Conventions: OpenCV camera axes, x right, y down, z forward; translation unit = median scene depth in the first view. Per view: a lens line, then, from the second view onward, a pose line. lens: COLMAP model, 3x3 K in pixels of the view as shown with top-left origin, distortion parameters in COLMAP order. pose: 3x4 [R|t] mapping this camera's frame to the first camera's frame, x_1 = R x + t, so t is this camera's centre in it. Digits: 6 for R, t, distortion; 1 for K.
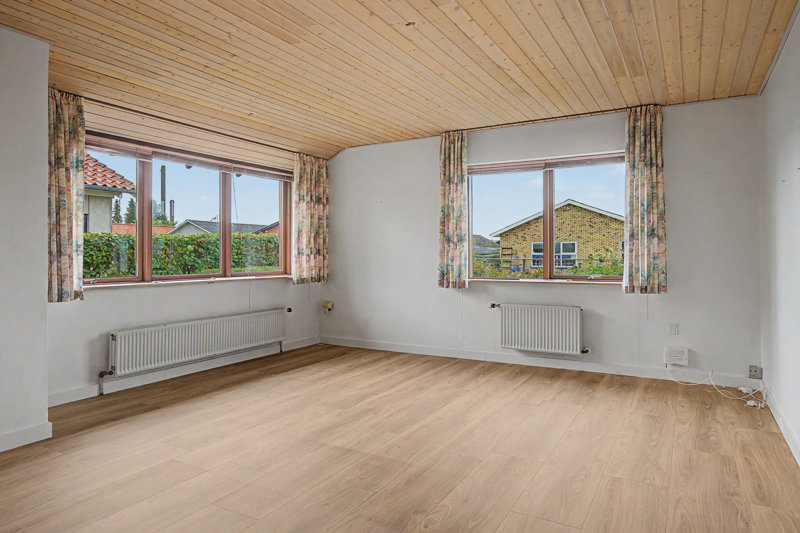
lens RADIAL K [[503.1, 0, 399.2], [0, 503.1, 257.8], [0, 0, 1]] dist [0.005795, 0.000582]
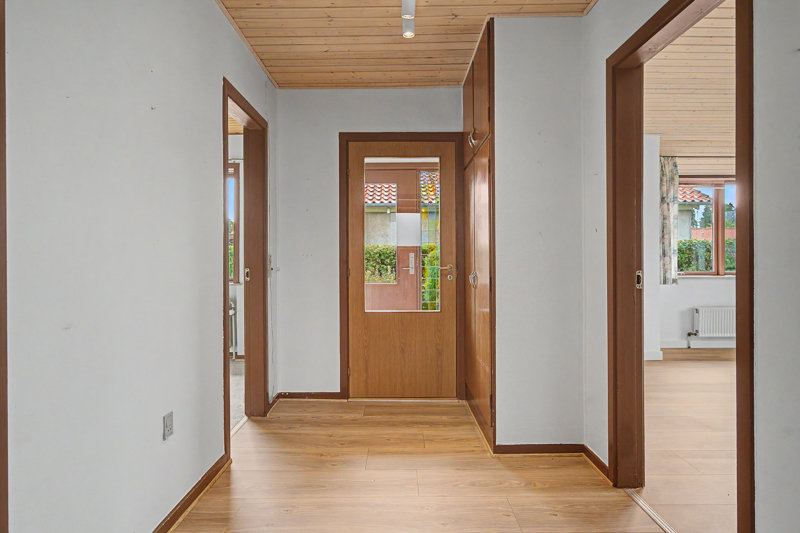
lens RADIAL K [[489.7, 0, 398.4], [0, 489.7, 259.7], [0, 0, 1]] dist [0.007330, 0.001091]
pose [[0.498719, -0.003399, -0.866757, 0.271439], [0.001709, 0.999994, -0.002938, 0.008553], [0.866762, -0.000016, 0.498722, -0.526232]]
